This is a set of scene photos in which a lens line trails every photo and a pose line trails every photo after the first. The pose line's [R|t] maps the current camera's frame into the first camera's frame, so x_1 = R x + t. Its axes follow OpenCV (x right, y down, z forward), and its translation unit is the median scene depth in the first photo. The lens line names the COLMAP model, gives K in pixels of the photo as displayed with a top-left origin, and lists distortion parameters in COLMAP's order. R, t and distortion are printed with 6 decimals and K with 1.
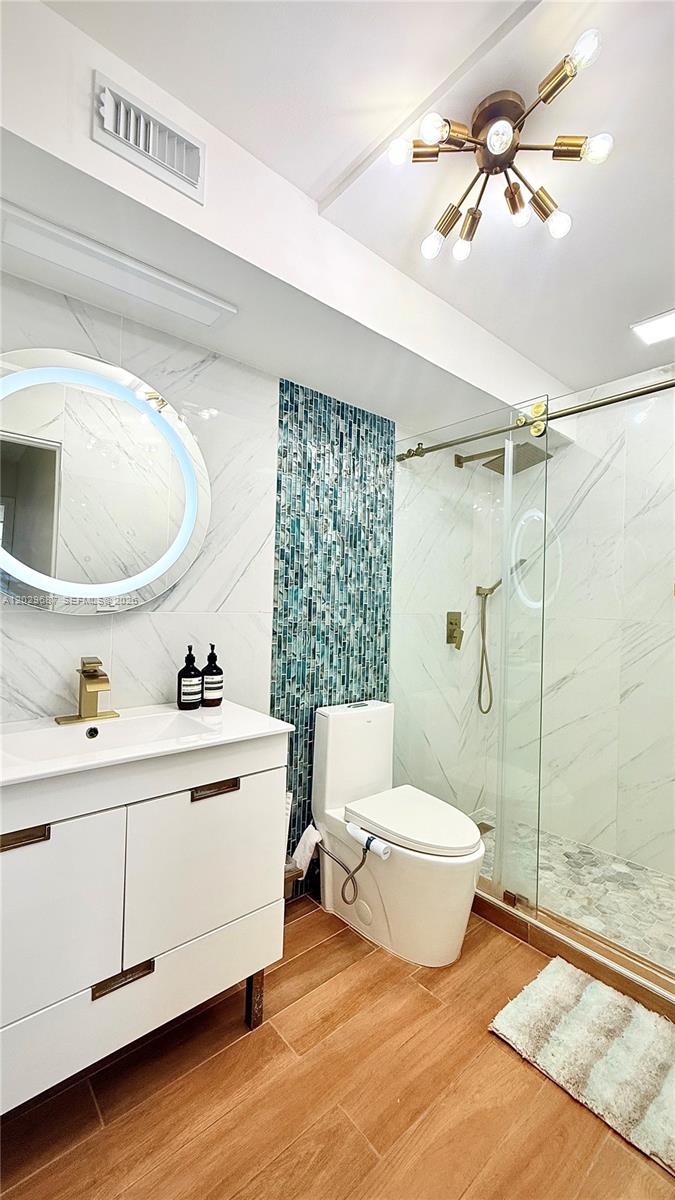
lens RADIAL K [[473.5, 0, 338.0], [0, 473.5, 593.8], [0, 0, 1]] dist [0.000394, 0.000145]
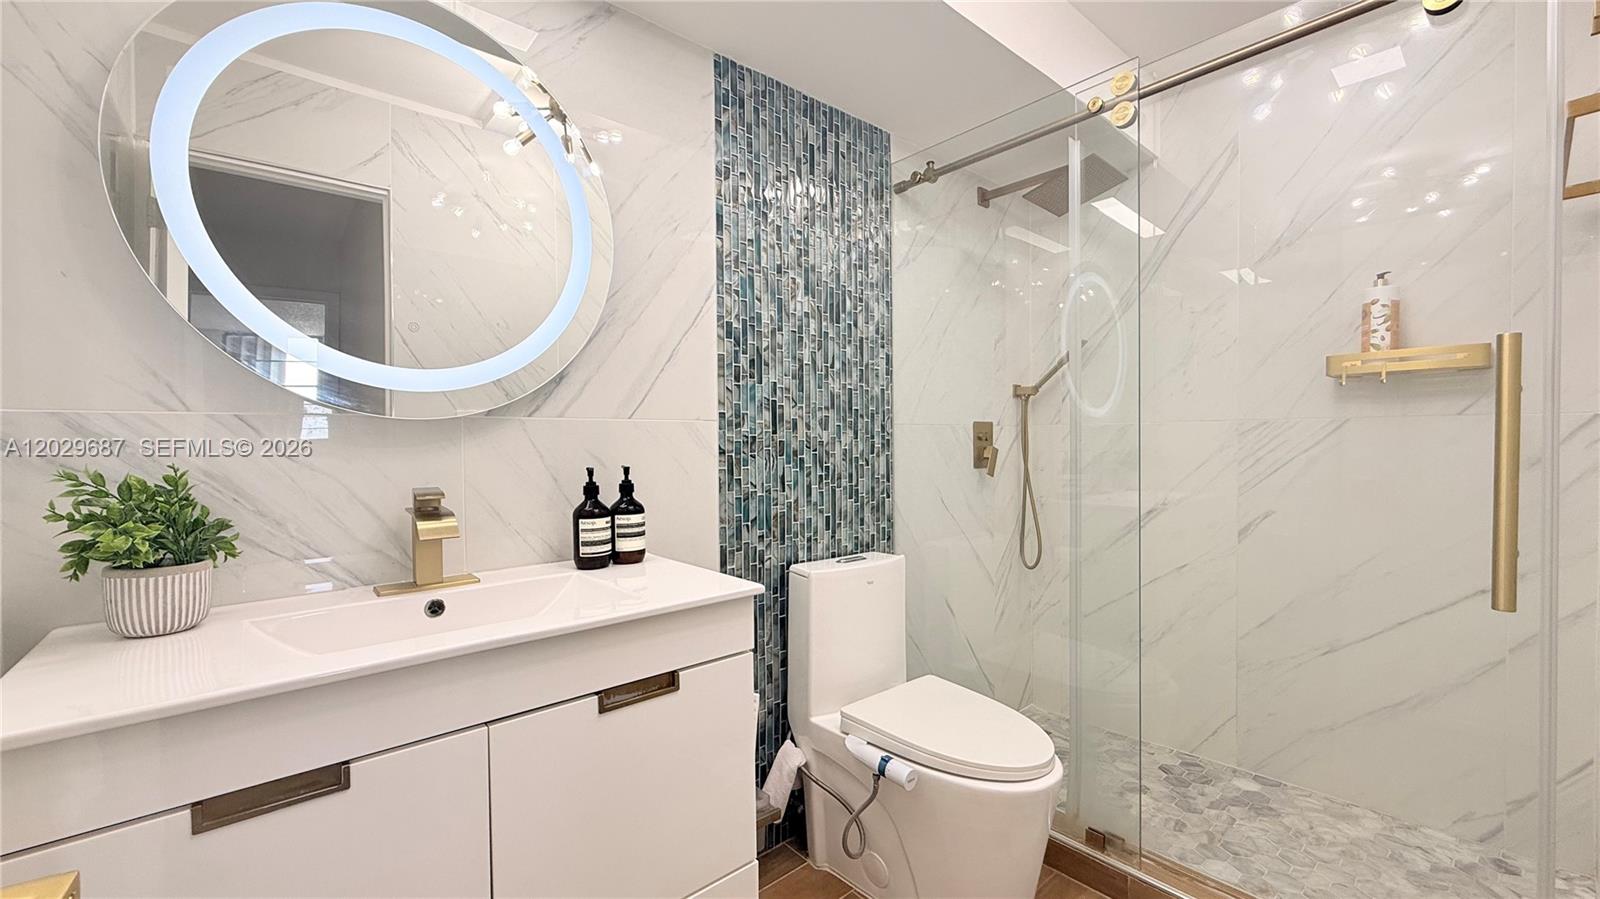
lens RADIAL K [[631.3, 0, 800.0], [0, 631.3, 449.5], [0, 0, 1]] dist [0.000394, 0.000145]
pose [[0.999310, -0.037075, 0.002235, -0.027418], [0.036992, 0.998865, 0.030017, 0.054869], [-0.003345, -0.029914, 0.999547, 0.126626]]
